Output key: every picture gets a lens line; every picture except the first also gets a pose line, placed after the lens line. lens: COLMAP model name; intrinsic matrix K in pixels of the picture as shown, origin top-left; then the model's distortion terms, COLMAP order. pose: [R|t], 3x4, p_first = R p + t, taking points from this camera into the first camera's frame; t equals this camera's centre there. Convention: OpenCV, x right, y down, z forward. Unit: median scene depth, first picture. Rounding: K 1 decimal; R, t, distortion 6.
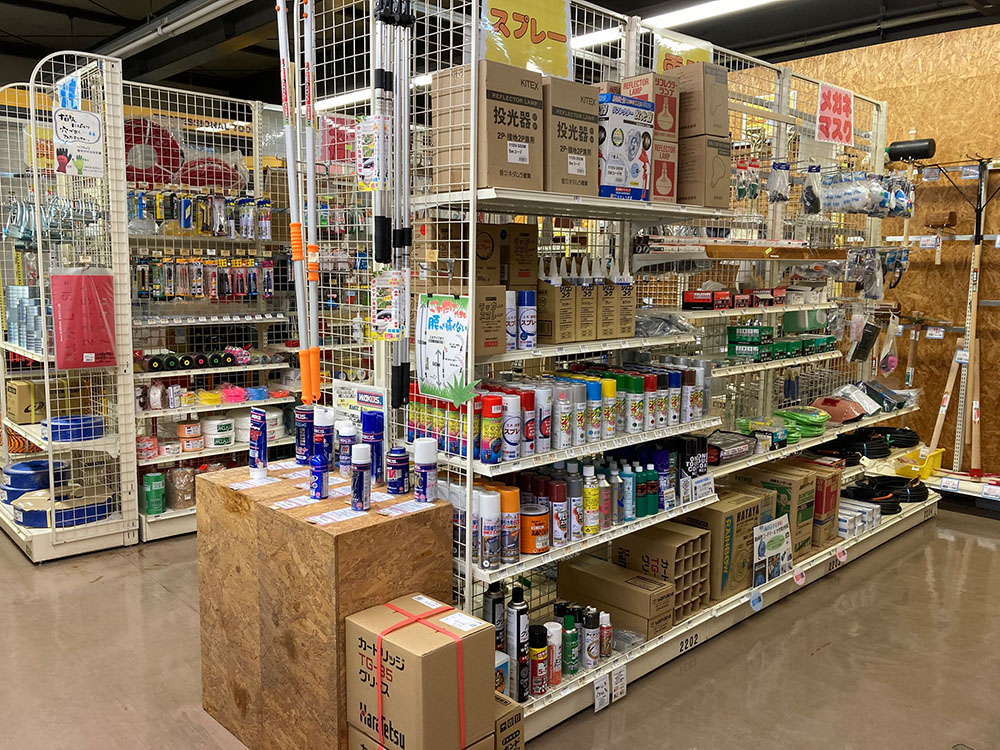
lens RADIAL K [[811.7, 0, 500.0], [0, 811.7, 375.0], [0, 0, 1]] dist [-0.010365, -0.007554]
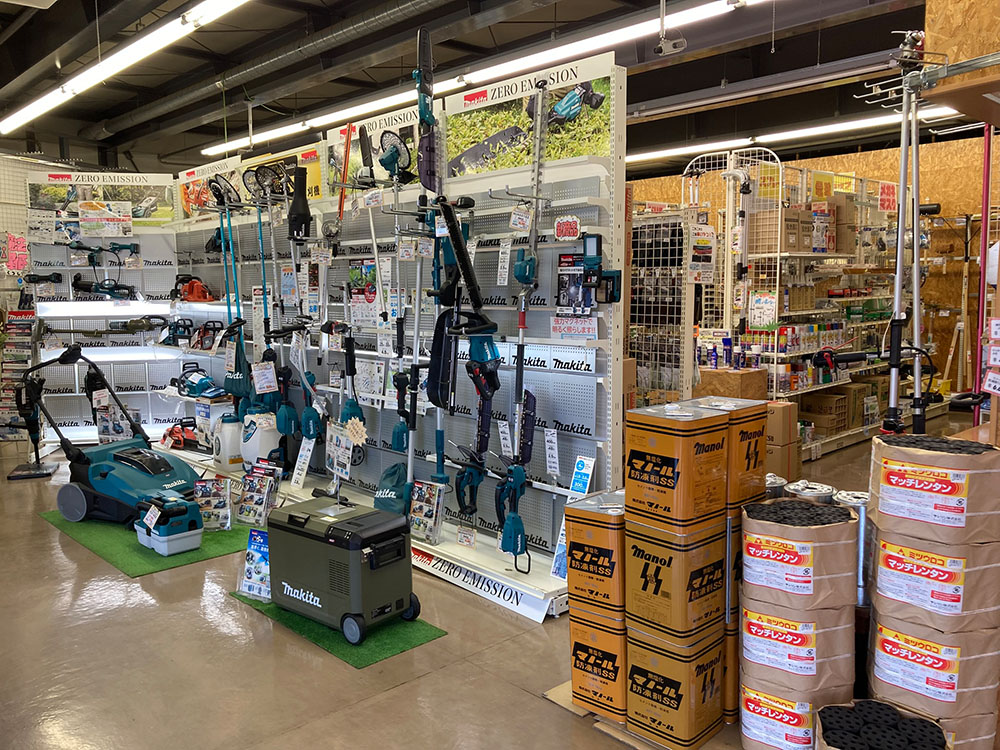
lens RADIAL K [[811.7, 0, 500.0], [0, 811.7, 375.0], [0, 0, 1]] dist [-0.010365, -0.007554]
pose [[0.999692, -0.023954, -0.006514, -0.652071], [0.023818, 0.999511, -0.020250, 0.149287], [0.006996, 0.020088, 0.999774, -1.184899]]
